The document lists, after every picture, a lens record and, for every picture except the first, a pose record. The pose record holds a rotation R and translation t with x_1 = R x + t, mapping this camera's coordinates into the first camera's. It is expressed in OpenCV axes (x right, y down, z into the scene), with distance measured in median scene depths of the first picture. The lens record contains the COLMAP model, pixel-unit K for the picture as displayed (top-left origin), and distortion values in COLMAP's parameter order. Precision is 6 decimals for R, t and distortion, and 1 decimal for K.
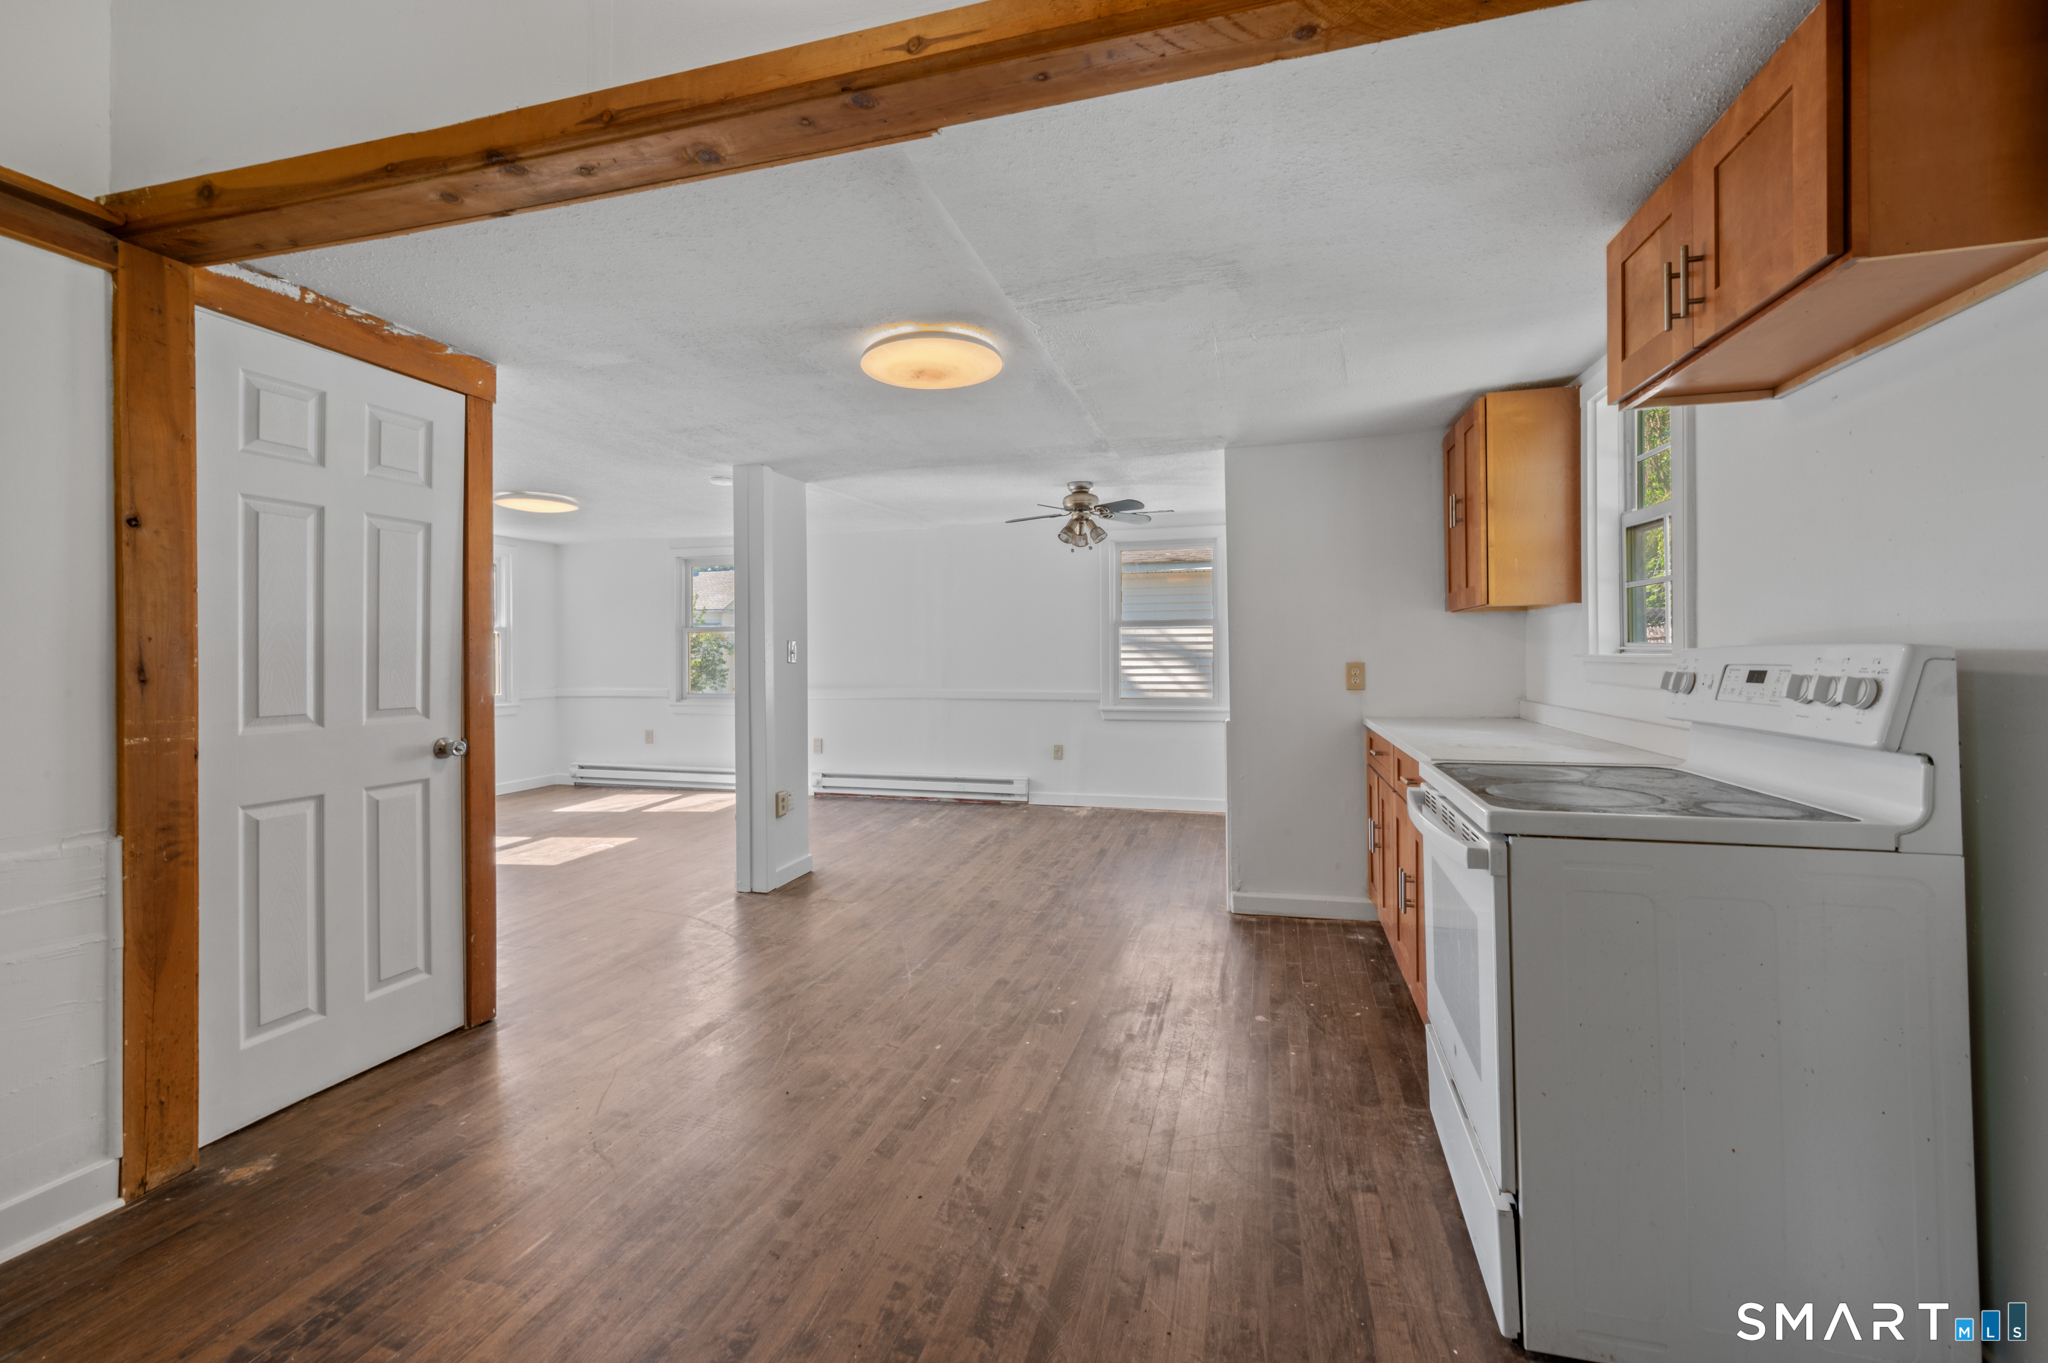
lens RADIAL K [[820.9, 0, 1050.6], [0, 820.9, 652.7], [0, 0, 1]] dist [0.002305, -0.001011]
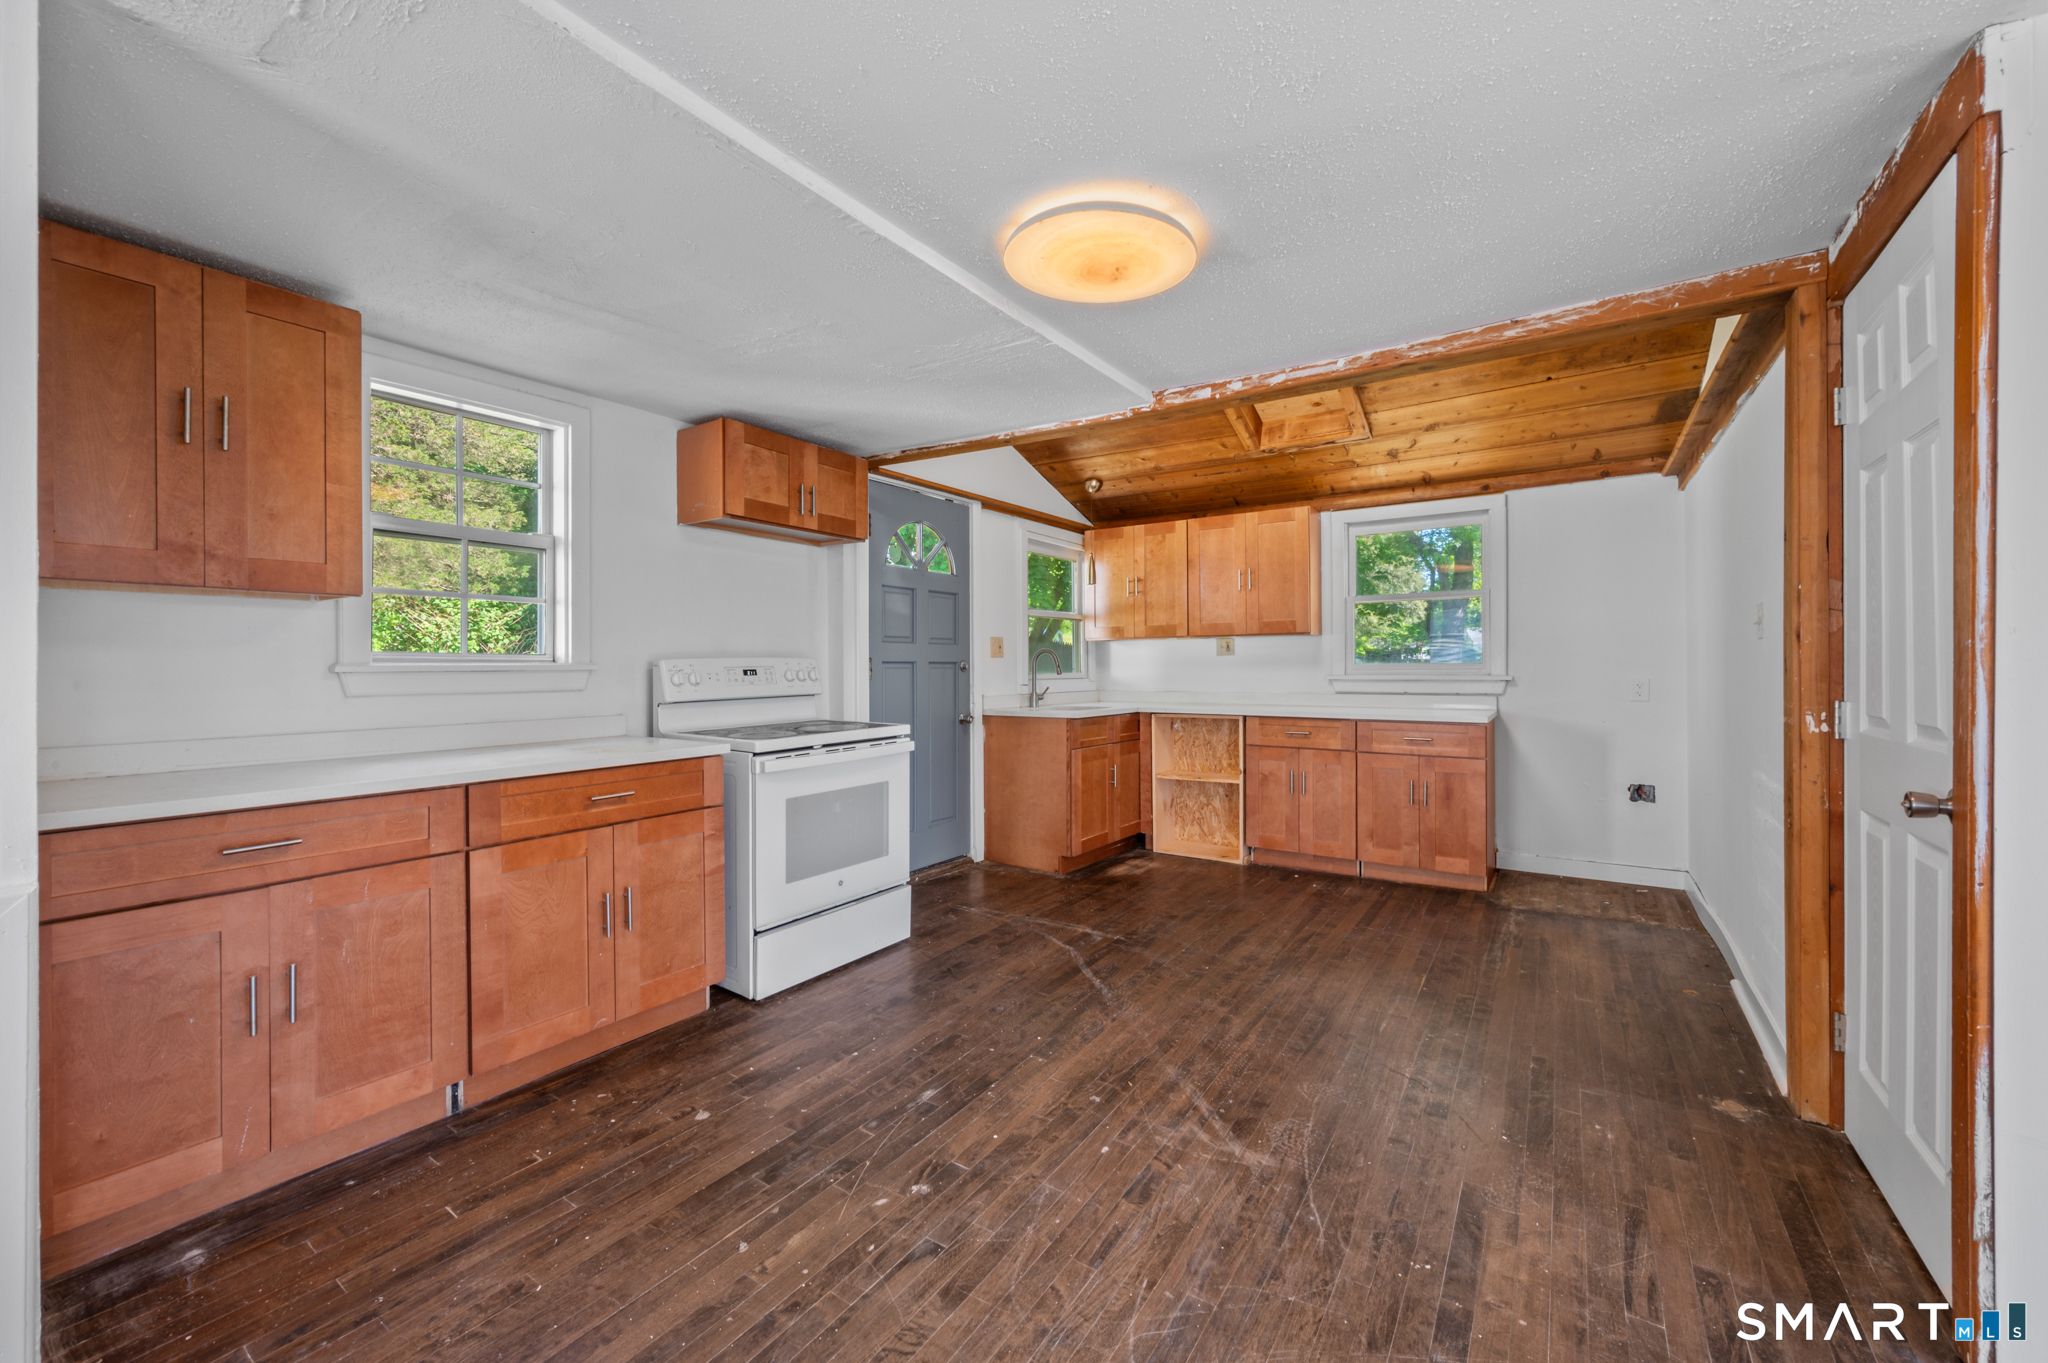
lens RADIAL K [[820.9, 0, 1006.6], [0, 820.9, 661.0], [0, 0, 1]] dist [0.002305, -0.001011]
pose [[-0.936386, 0.011508, 0.350782, -0.215933], [0.009992, 0.999931, -0.006131, 0.008140], [-0.350829, -0.002236, -0.936437, 1.158340]]
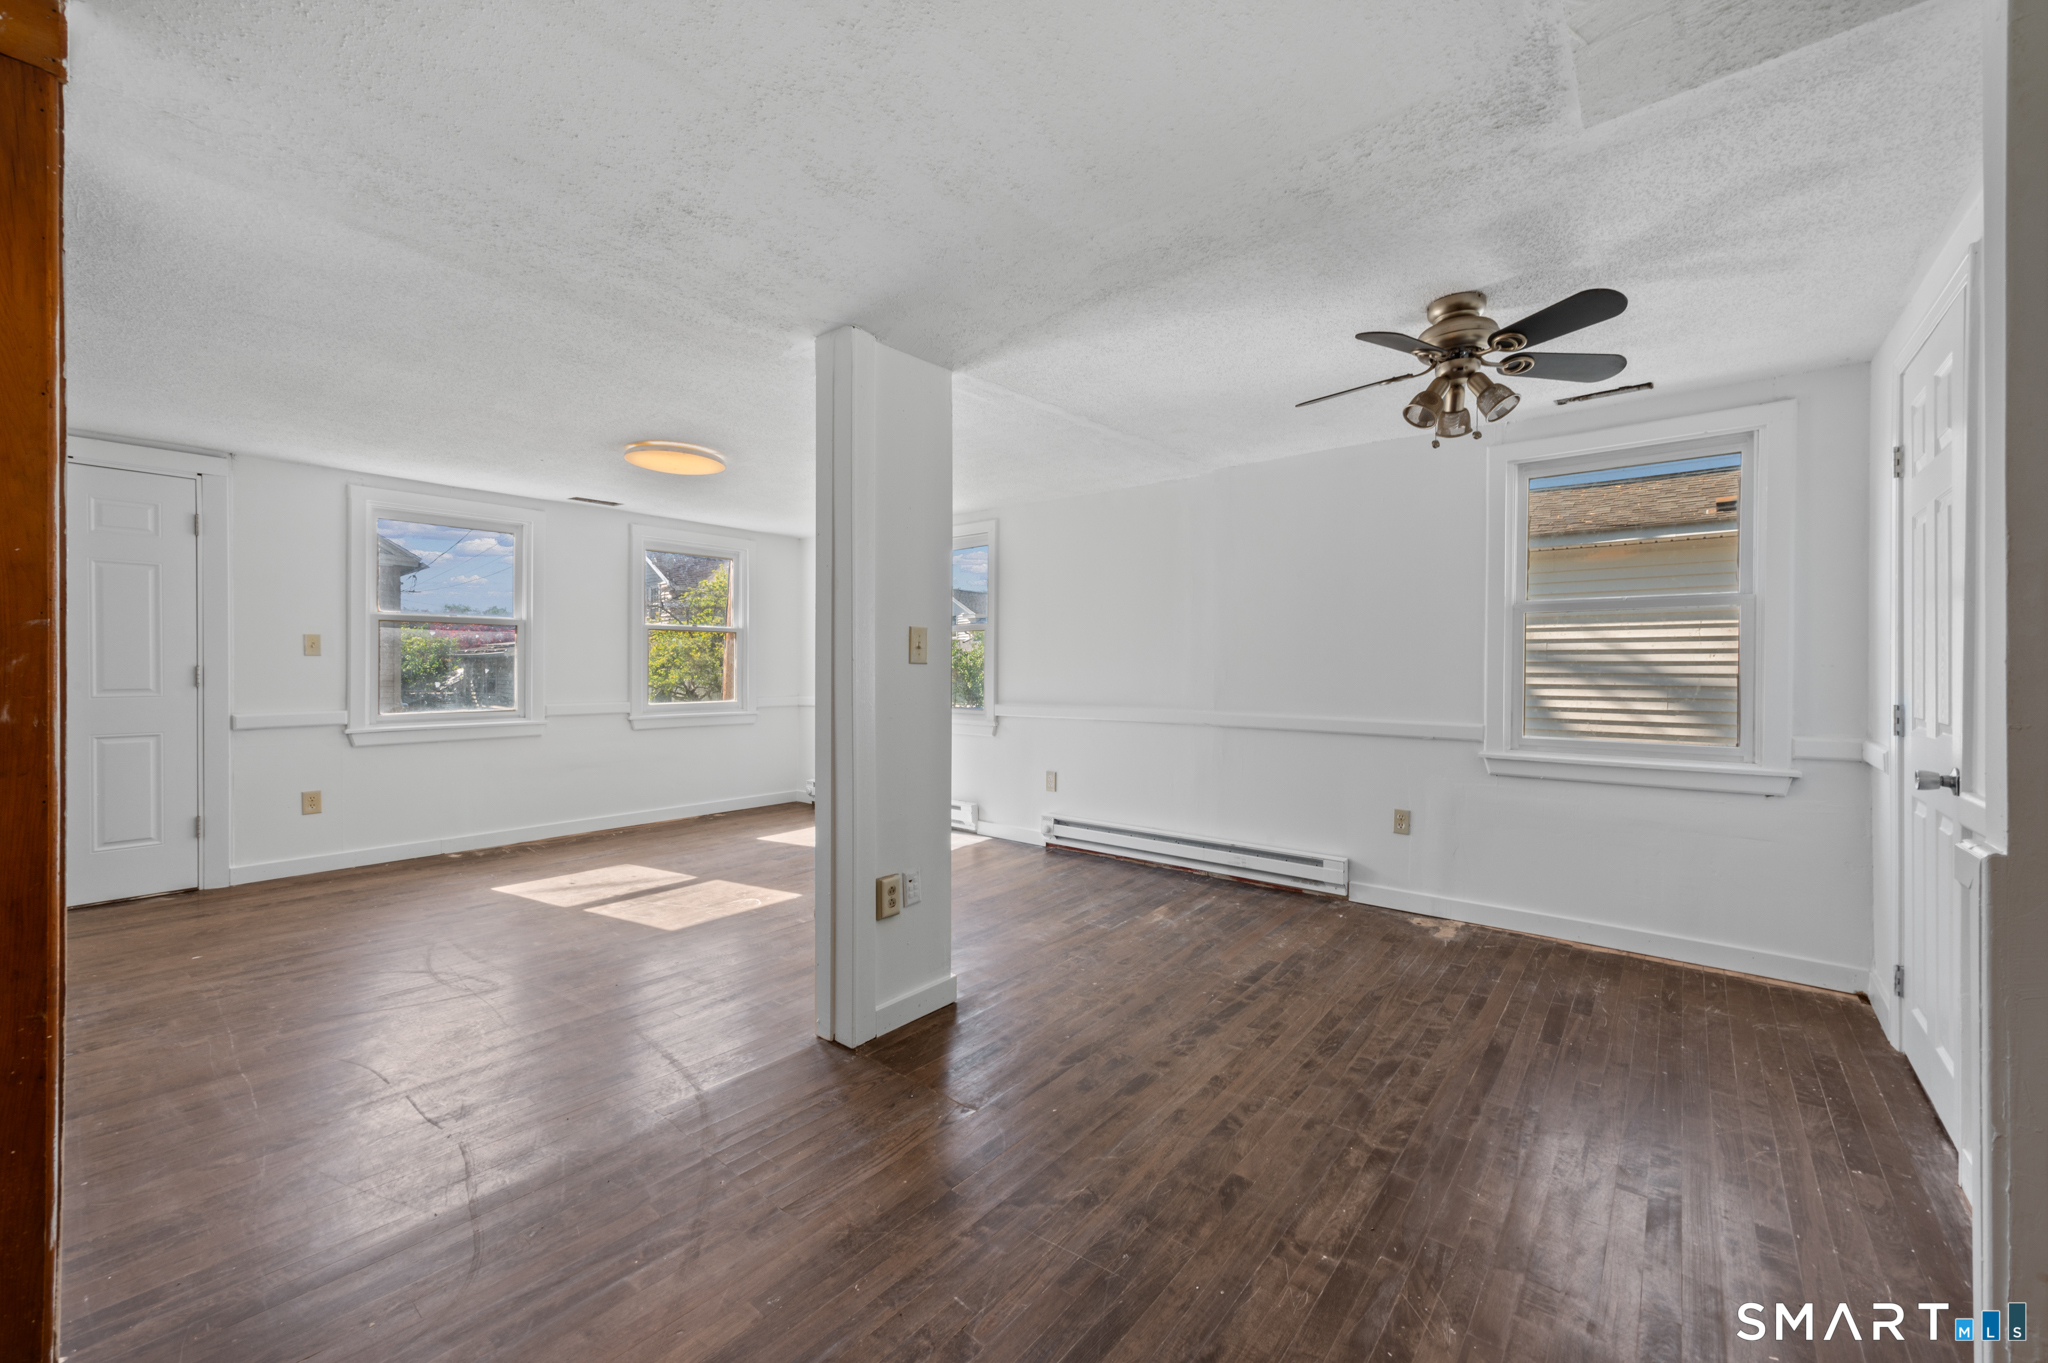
lens RADIAL K [[820.9, 0, 1026.7], [0, 820.9, 672.6], [0, 0, 1]] dist [0.002305, -0.001011]
pose [[0.908636, 0.013520, -0.417371, 0.013820], [-0.010662, 0.999901, 0.009179, 0.015172], [0.417453, -0.003891, 0.908690, 0.561663]]
